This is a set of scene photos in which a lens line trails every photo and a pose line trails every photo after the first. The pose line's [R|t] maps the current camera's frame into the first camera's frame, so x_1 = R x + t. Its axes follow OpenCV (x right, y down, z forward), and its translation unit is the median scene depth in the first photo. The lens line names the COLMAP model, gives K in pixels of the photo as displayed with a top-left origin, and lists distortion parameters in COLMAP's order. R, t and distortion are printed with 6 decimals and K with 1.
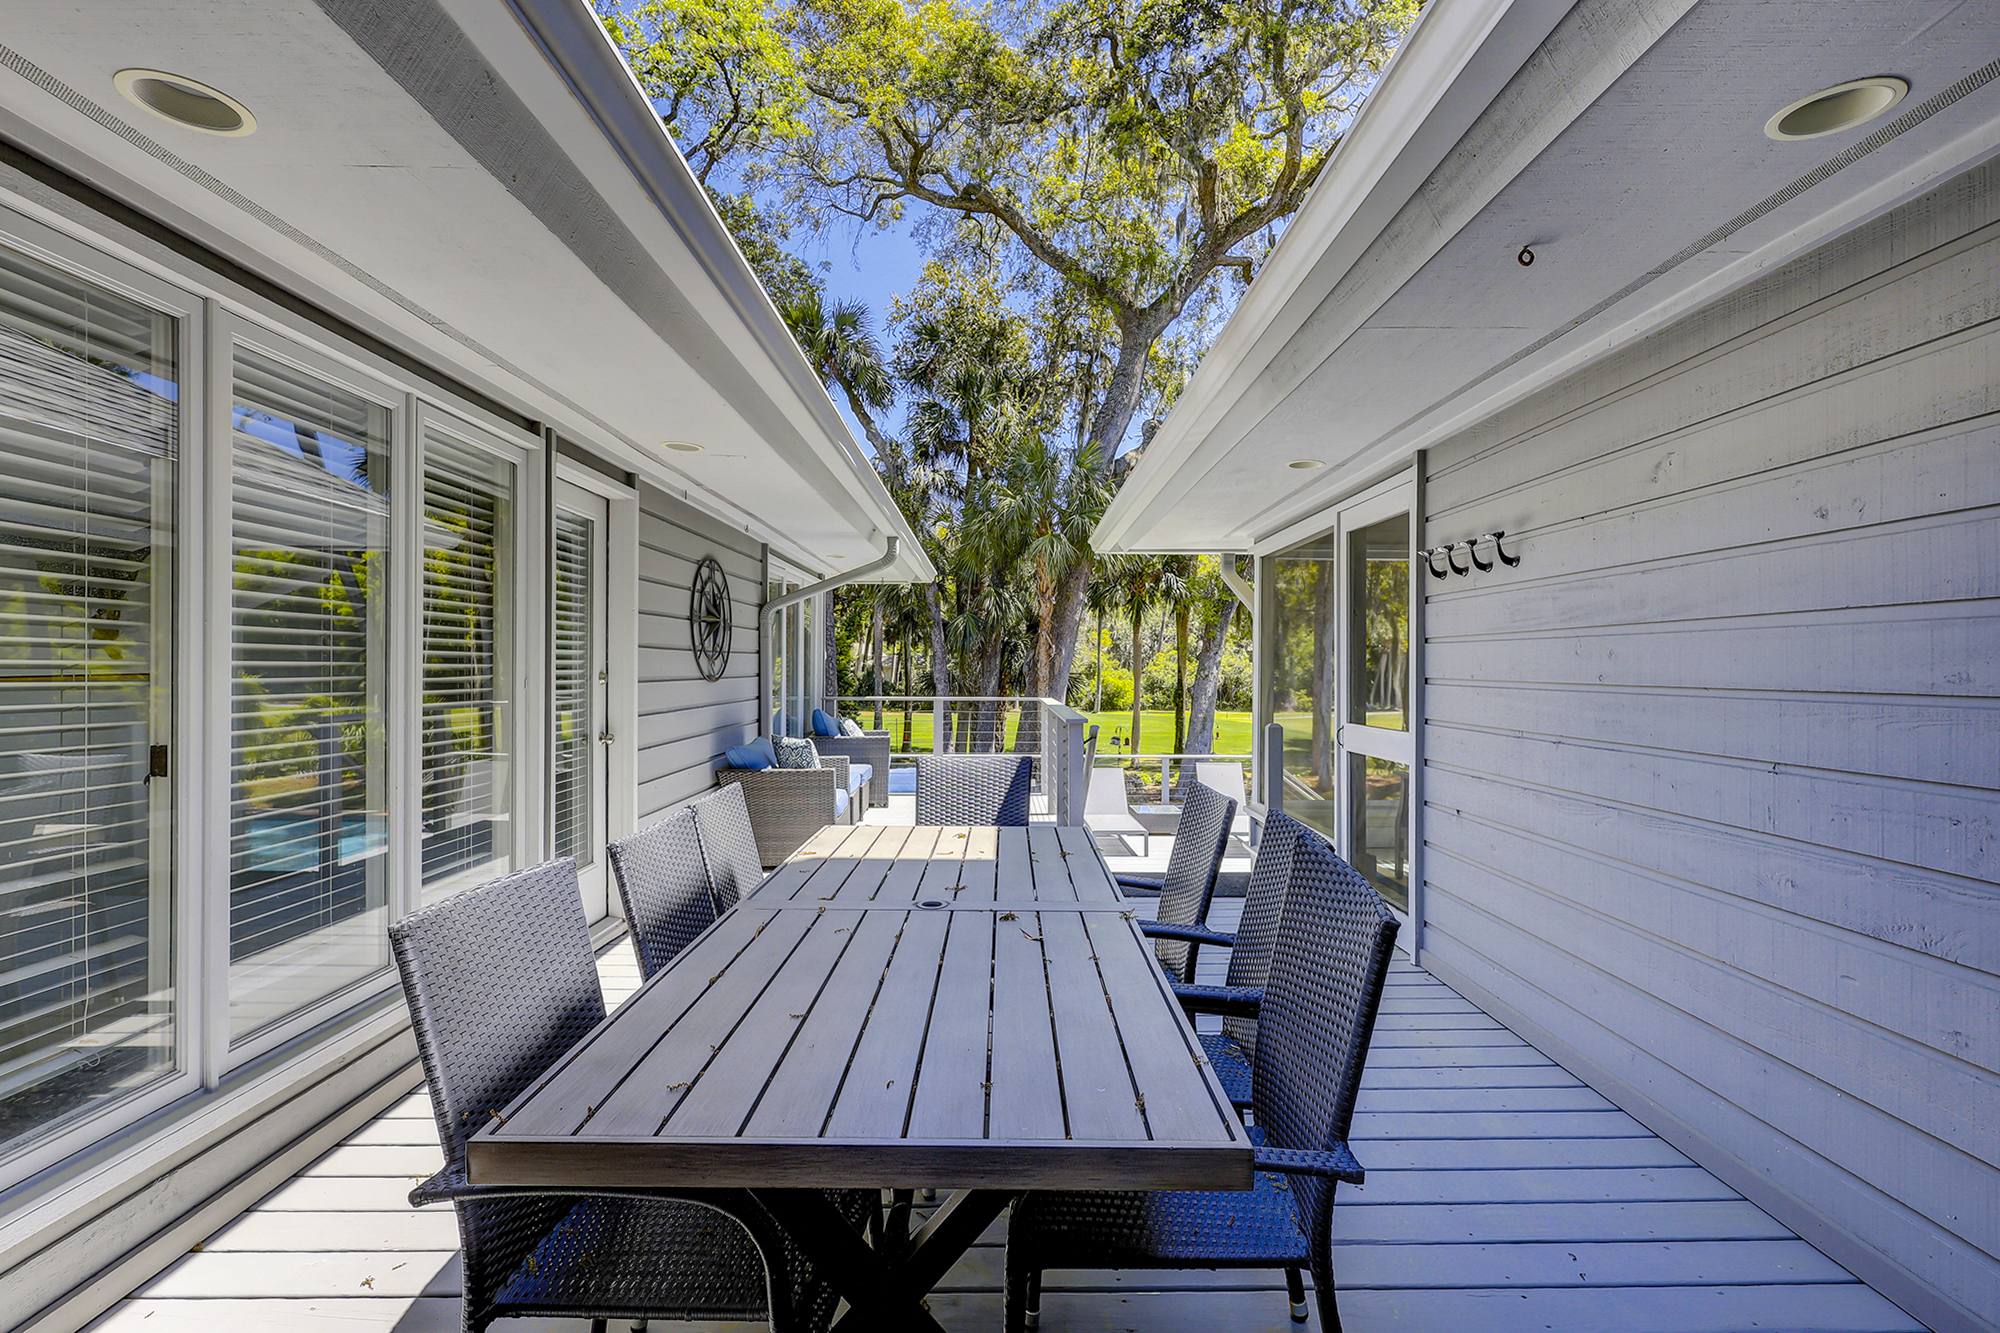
lens RADIAL K [[949.2, 0, 994.0], [0, 949.2, 660.8], [0, 0, 1]] dist [0.000023, -0.000205]
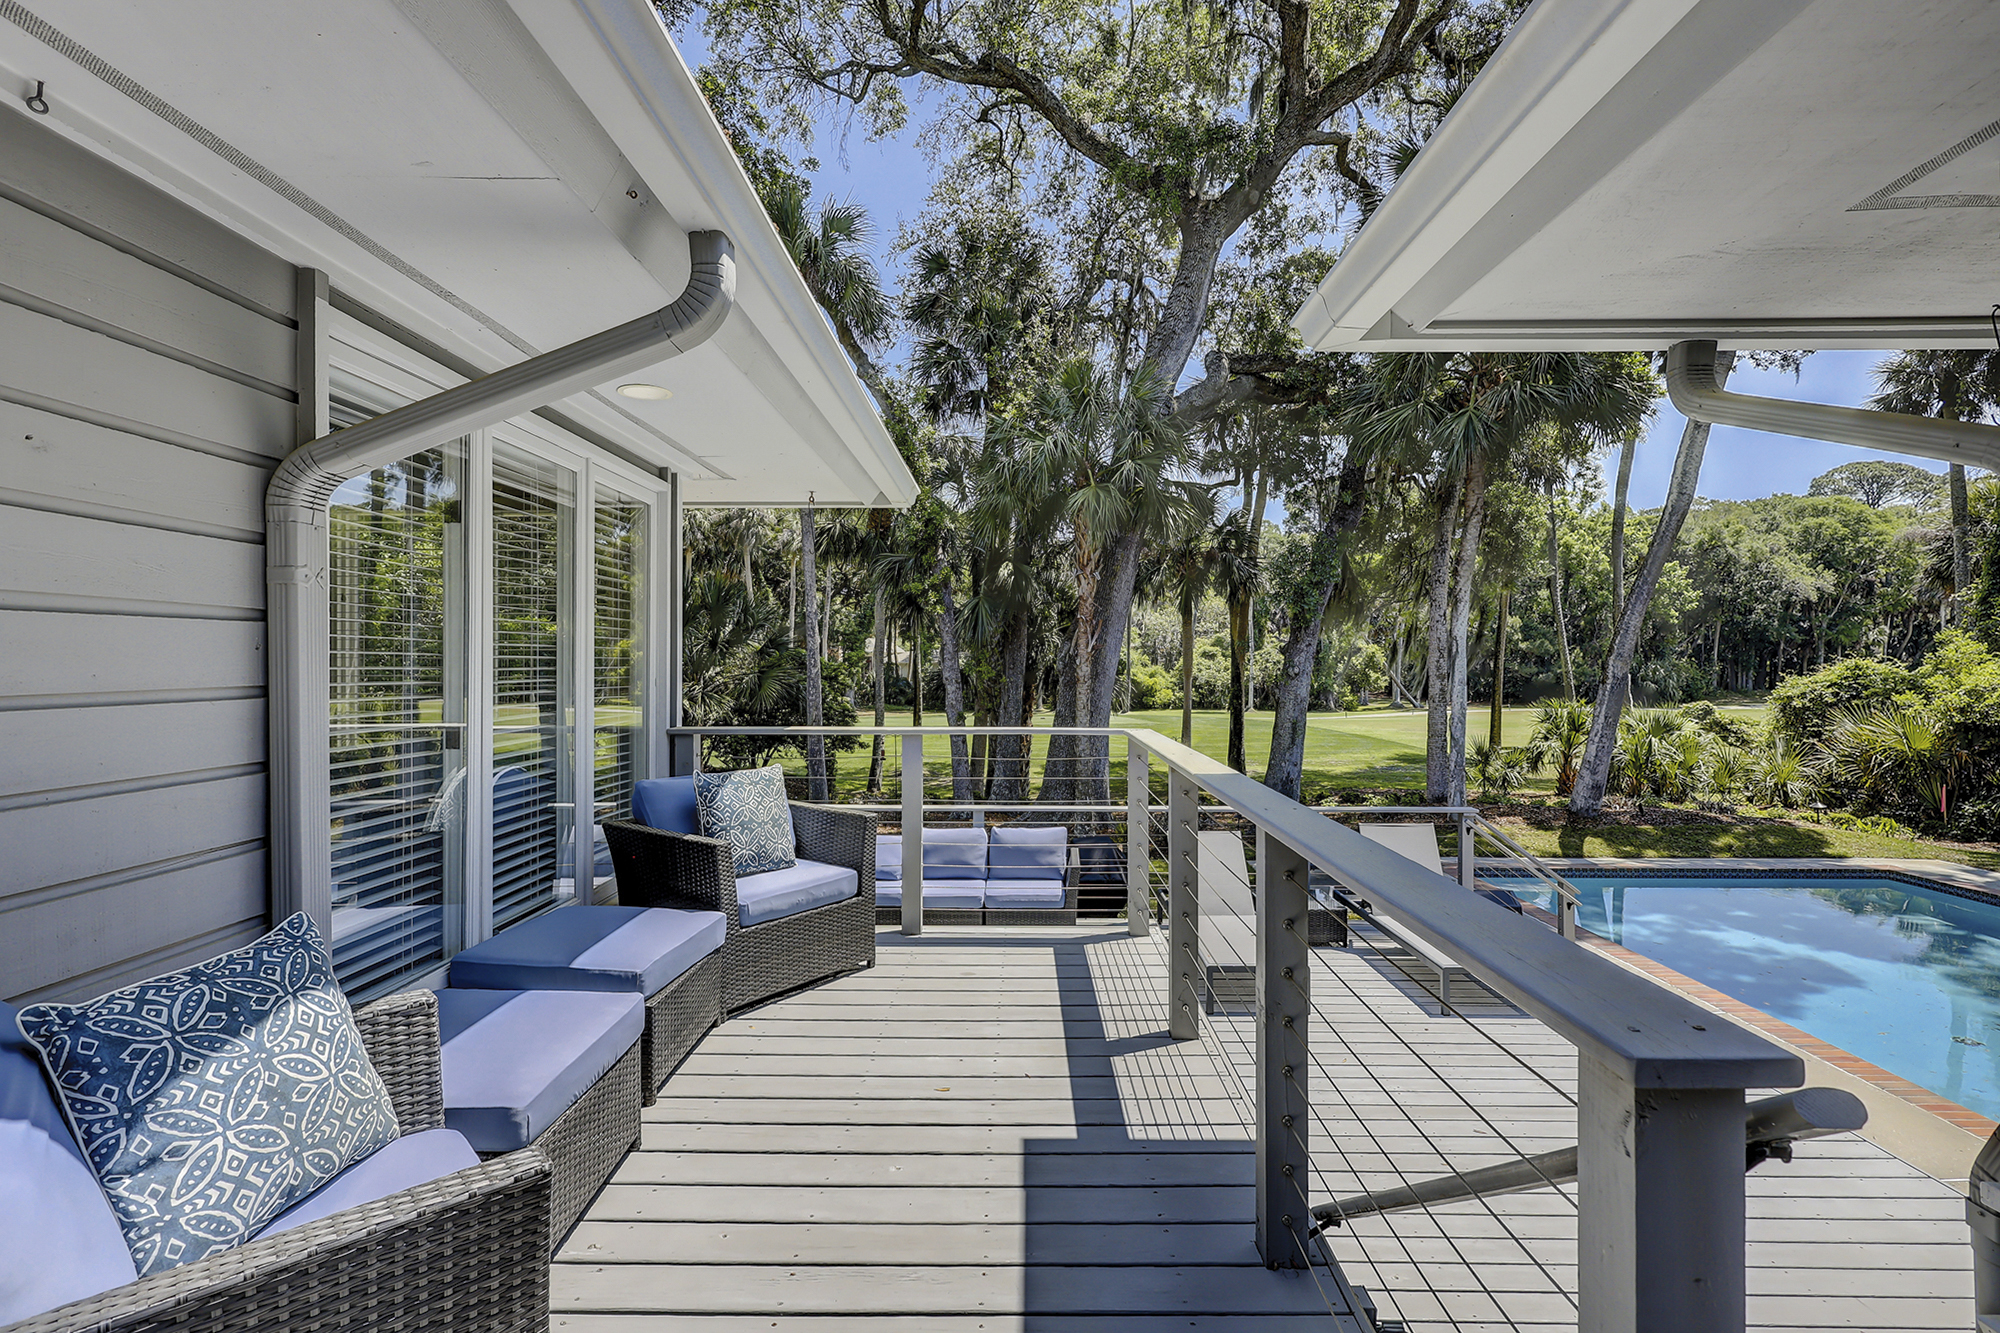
lens RADIAL K [[949.2, 0, 994.0], [0, 949.2, 660.8], [0, 0, 1]] dist [0.000023, -0.000205]
pose [[0.999777, -0.000327, -0.021132, -0.002750], [0.000418, 0.999991, 0.004314, 0.001042], [0.021130, -0.004322, 0.999767, 0.202272]]
